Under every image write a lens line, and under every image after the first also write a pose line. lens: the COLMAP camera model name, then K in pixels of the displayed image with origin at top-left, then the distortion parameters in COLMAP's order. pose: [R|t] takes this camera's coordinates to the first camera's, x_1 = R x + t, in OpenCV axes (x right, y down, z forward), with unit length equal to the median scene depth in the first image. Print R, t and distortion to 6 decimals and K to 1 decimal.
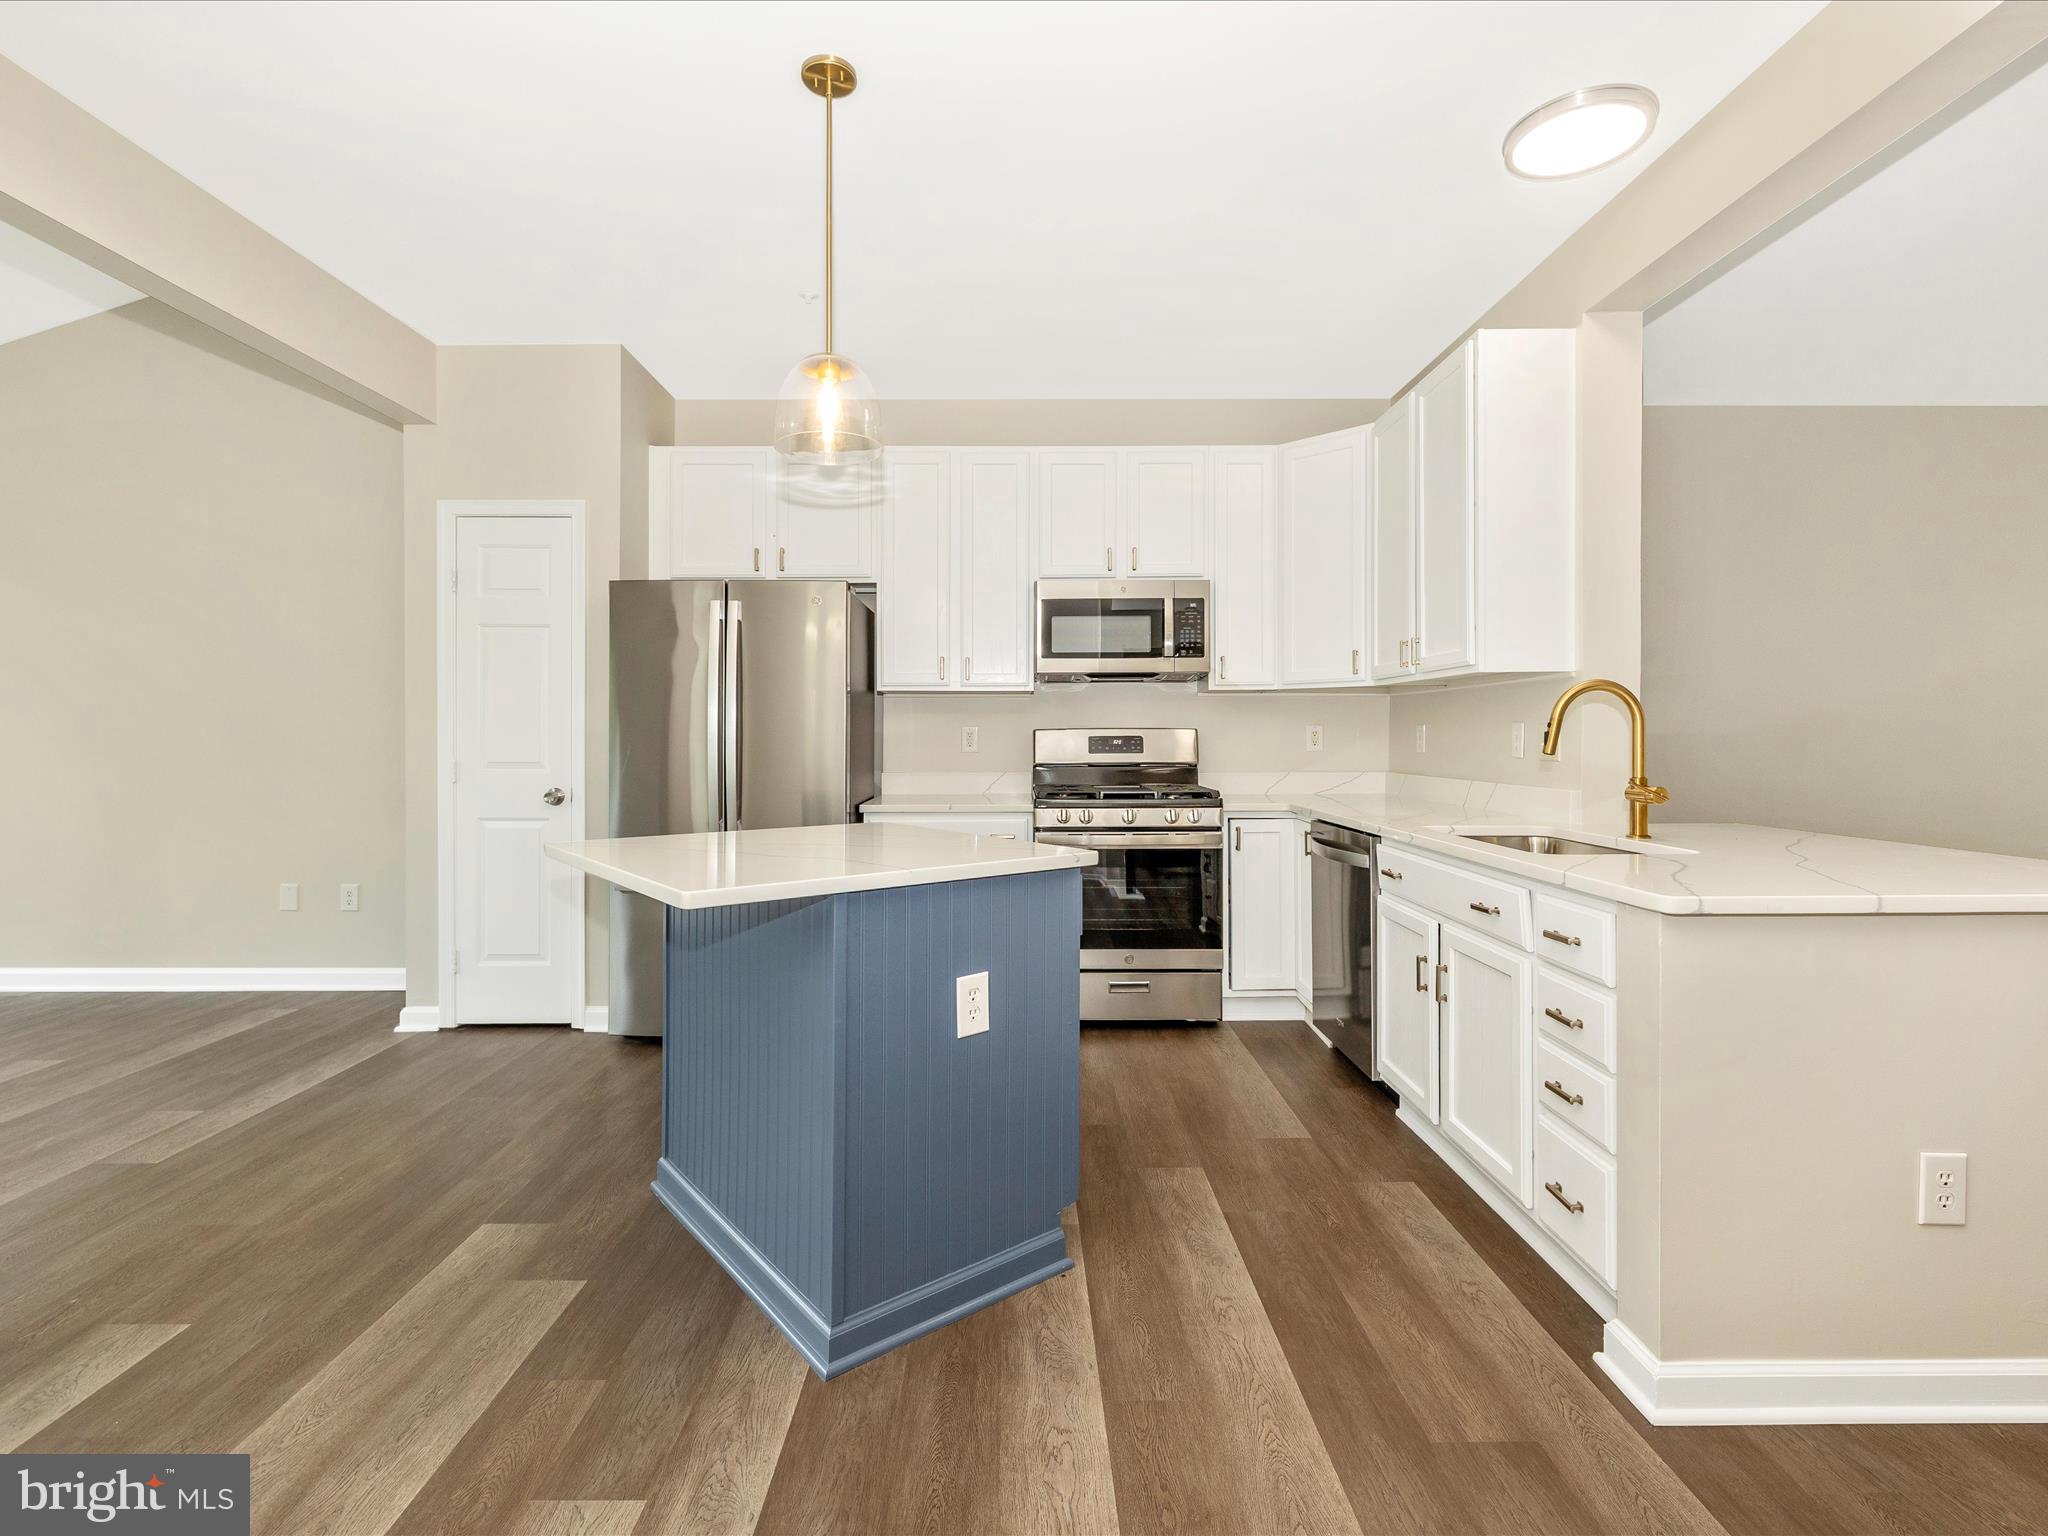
lens RADIAL K [[966.2, 0, 1014.3], [0, 966.2, 740.0], [0, 0, 1]] dist [-0.002620, -0.000137]
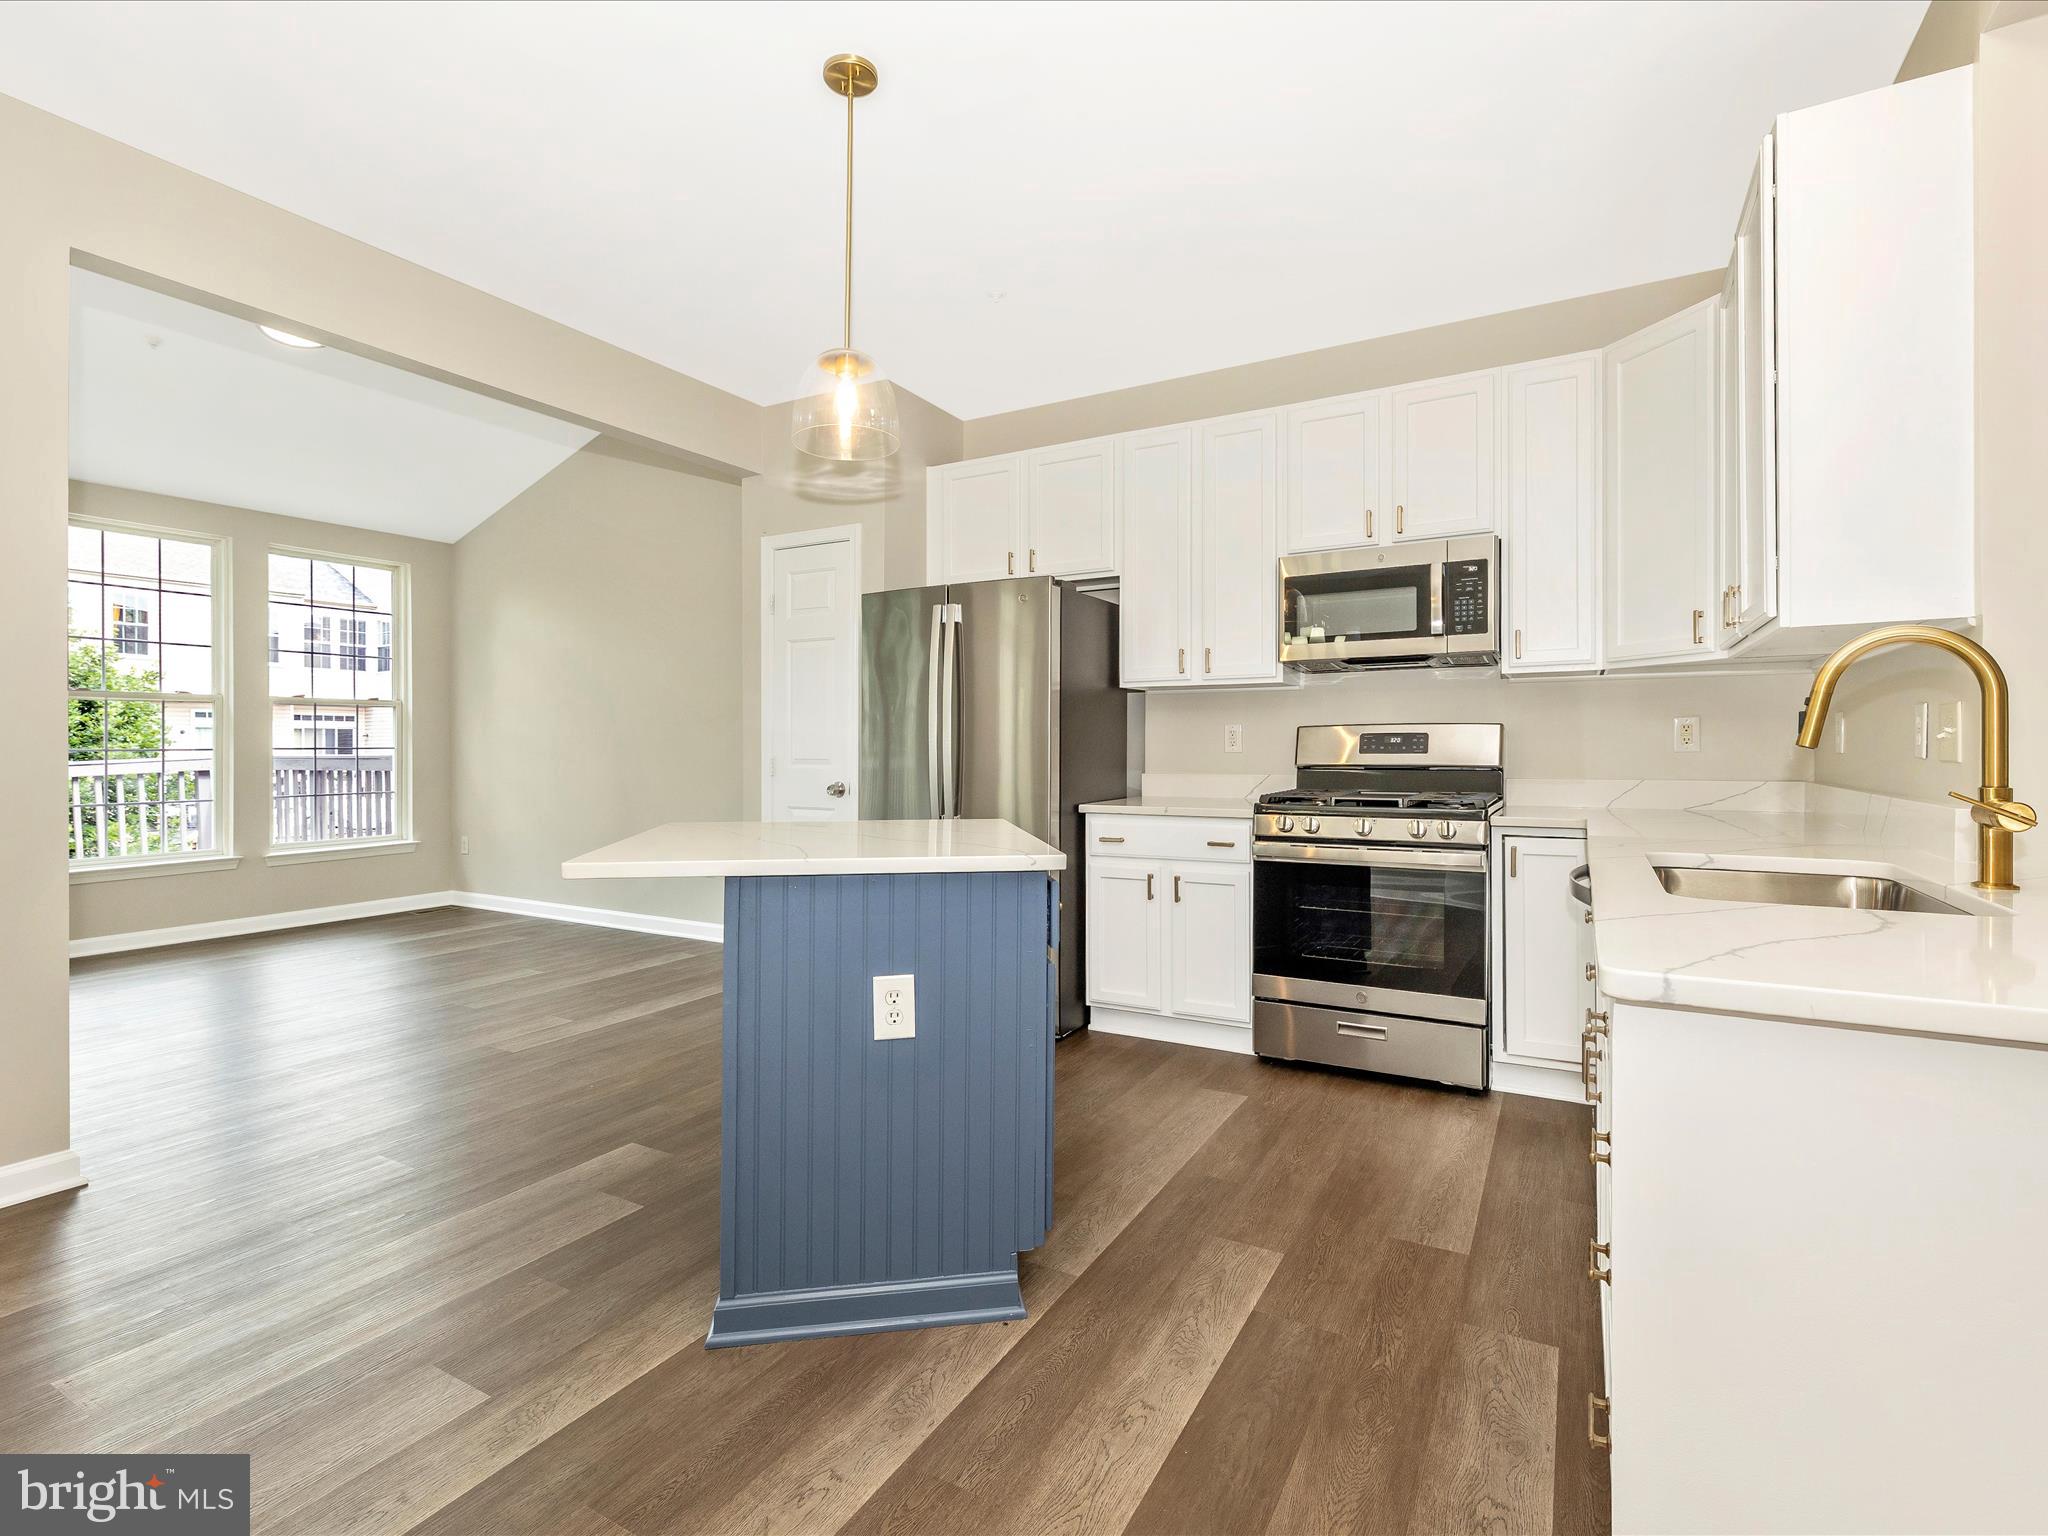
lens RADIAL K [[974.5, 0, 1032.1], [0, 974.5, 749.7], [0, 0, 1]] dist [-0.001875, -0.000228]
pose [[0.871158, 0.001198, -0.491001, 0.297200], [-0.000393, 0.999998, 0.001742, 0.010878], [0.491002, -0.001325, 0.871157, 0.128518]]
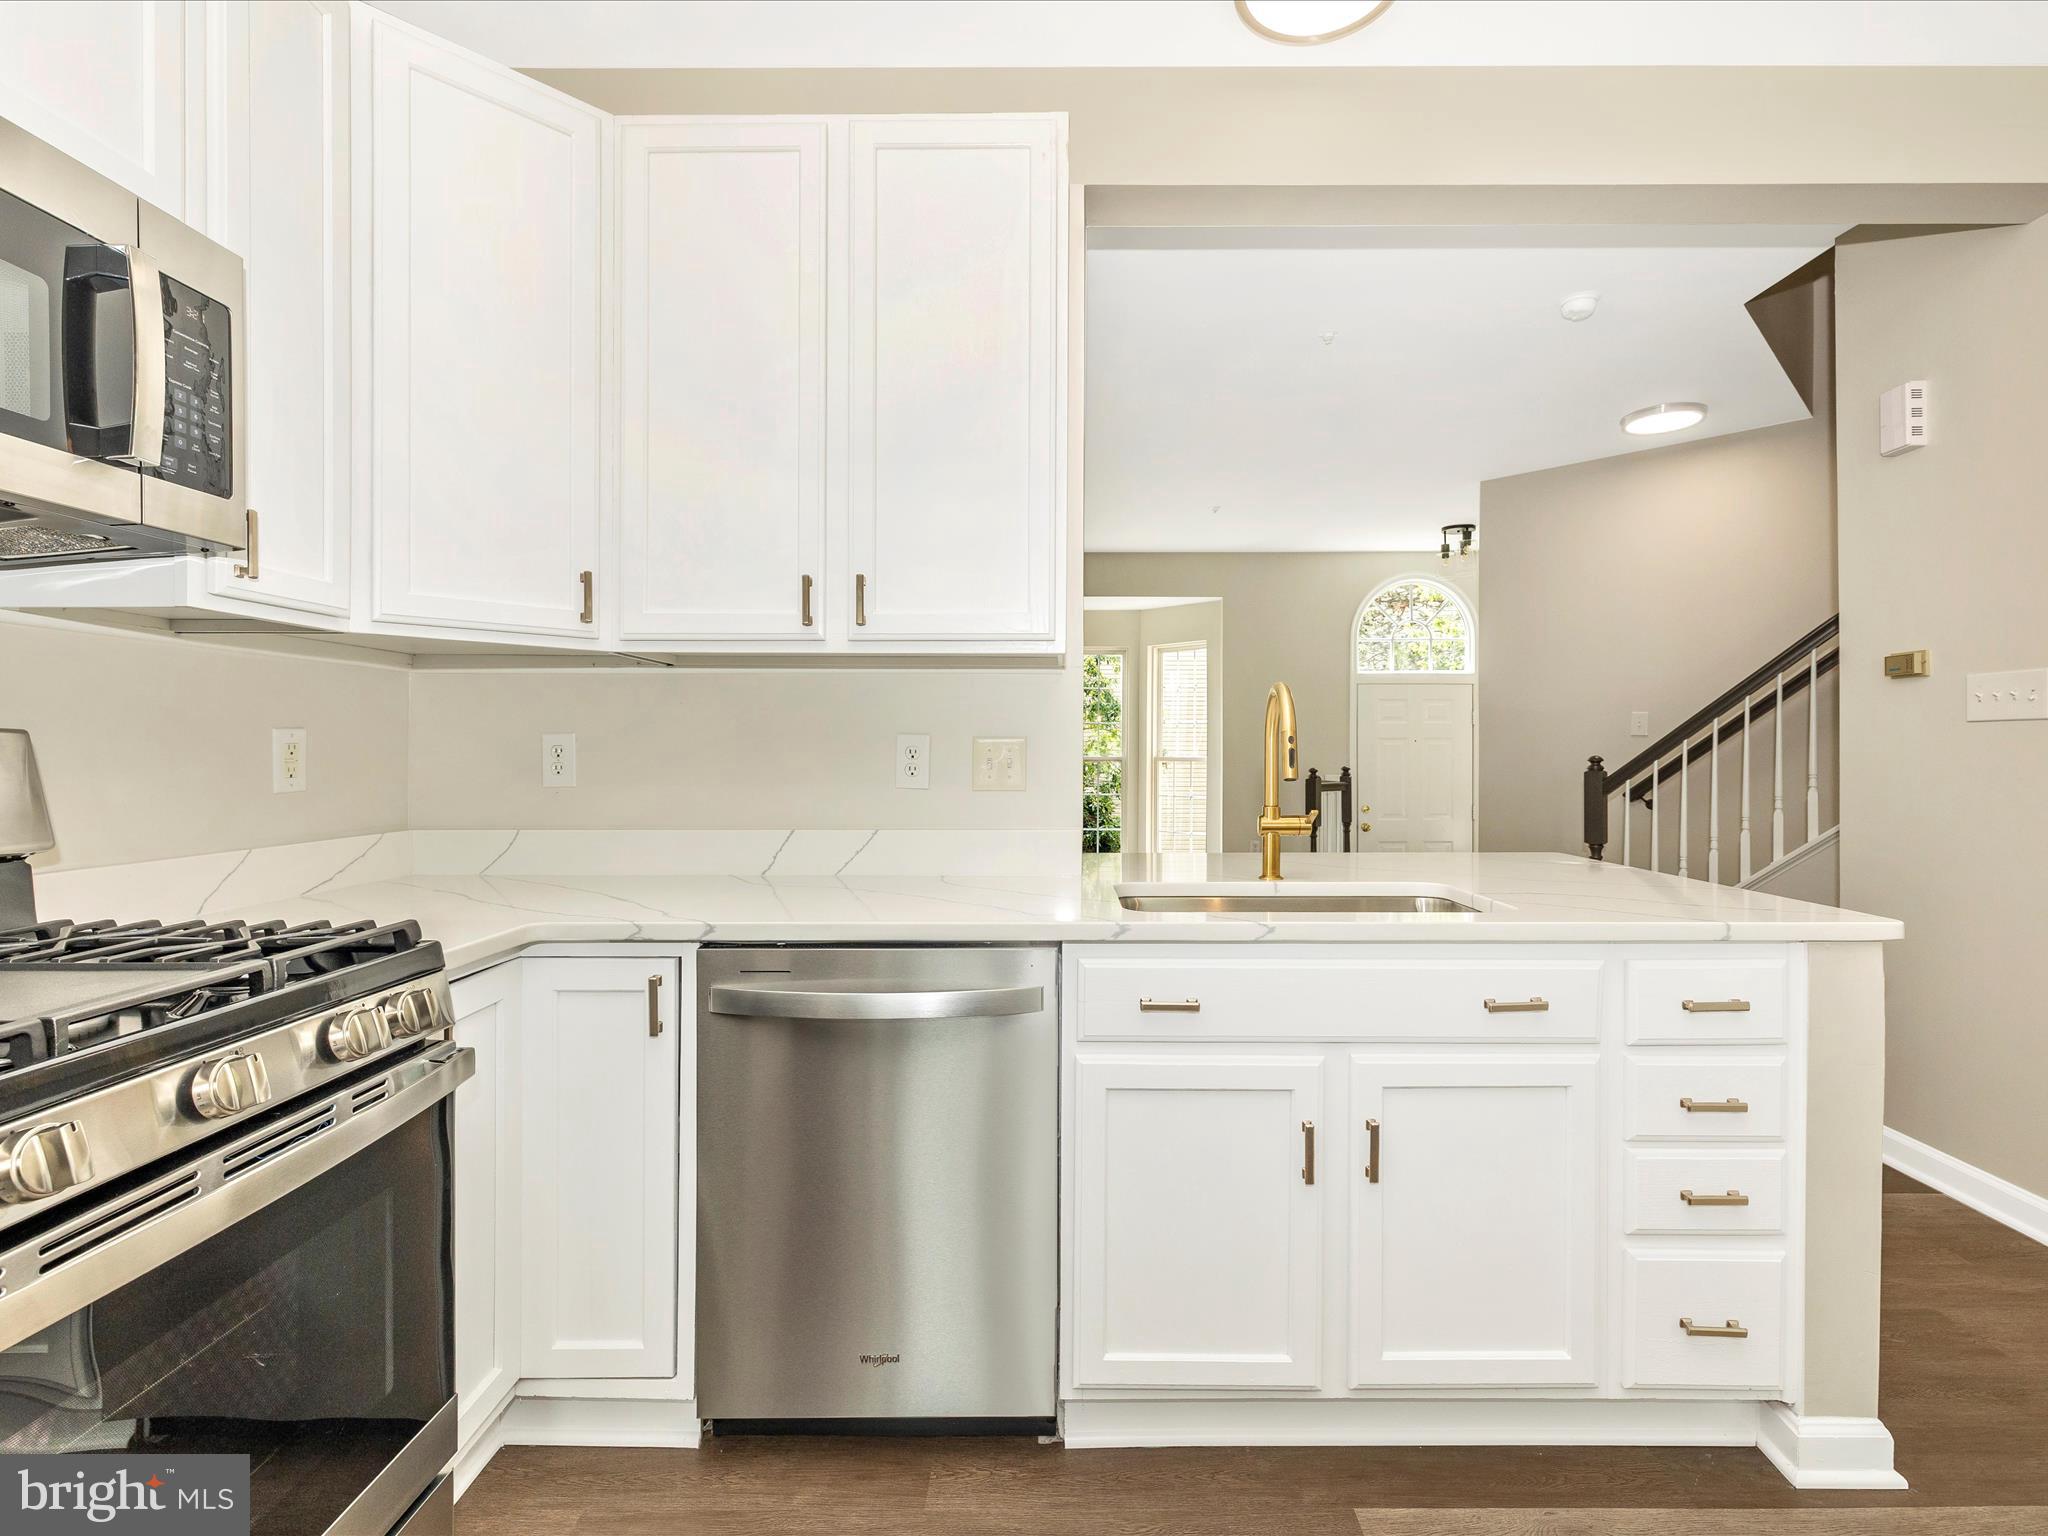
lens RADIAL K [[931.1, 0, 956.2], [0, 931.1, 767.7], [0, 0, 1]] dist [-0.011574, -0.000015]
pose [[0.022189, -0.013524, 0.999662, -0.106901], [0.002807, 0.999905, 0.013465, -0.003978], [-0.999750, 0.002507, 0.022225, 0.857172]]
